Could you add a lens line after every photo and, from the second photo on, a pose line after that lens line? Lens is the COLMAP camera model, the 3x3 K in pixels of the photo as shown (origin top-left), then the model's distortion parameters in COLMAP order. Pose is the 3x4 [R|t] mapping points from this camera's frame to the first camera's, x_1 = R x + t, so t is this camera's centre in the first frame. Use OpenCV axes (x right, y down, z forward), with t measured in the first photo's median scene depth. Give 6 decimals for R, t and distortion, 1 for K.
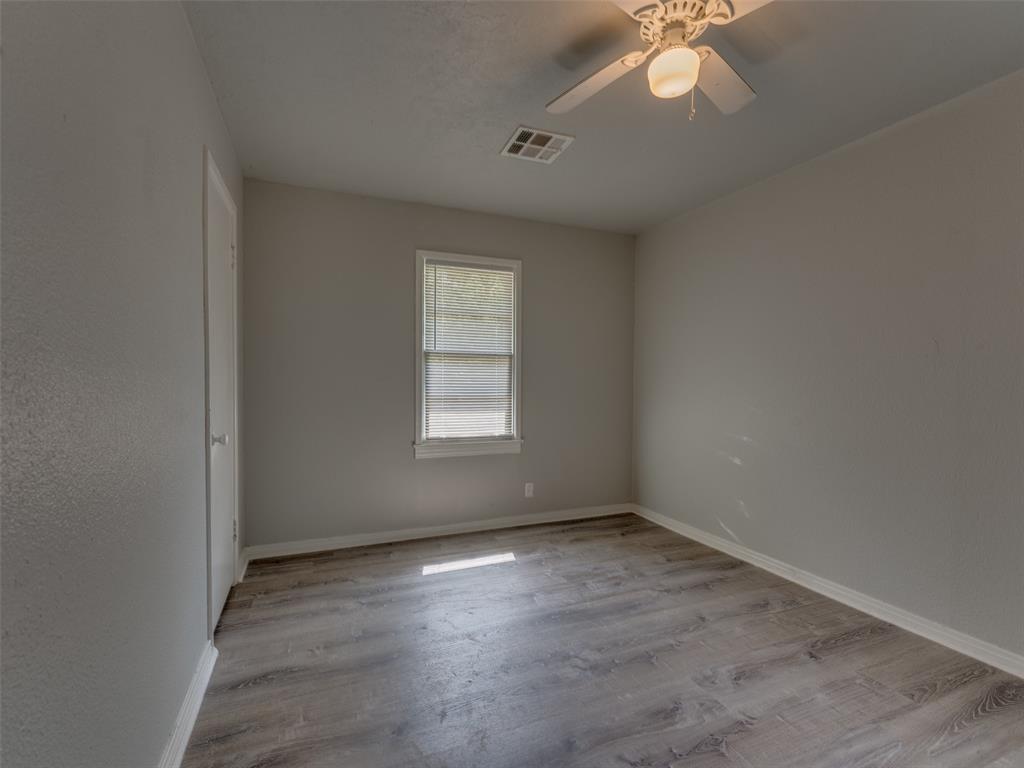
lens RADIAL K [[468.5, 0, 497.3], [0, 468.5, 386.3], [0, 0, 1]] dist [-0.002010, -0.000152]
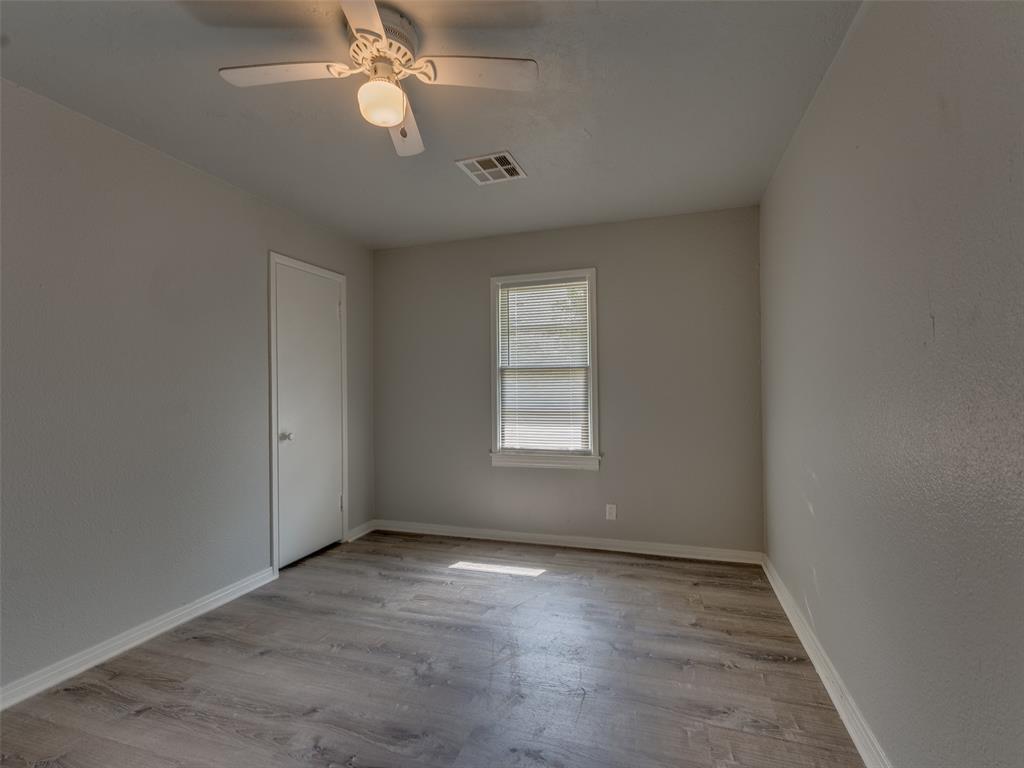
lens RADIAL K [[467.2, 0, 509.8], [0, 467.2, 381.1], [0, 0, 1]] dist [0.001019, -0.000130]
pose [[0.766537, -0.030098, -0.641495, 0.558881], [0.003635, 0.999088, -0.042532, 0.002906], [0.642190, 0.030271, 0.765947, 0.178357]]
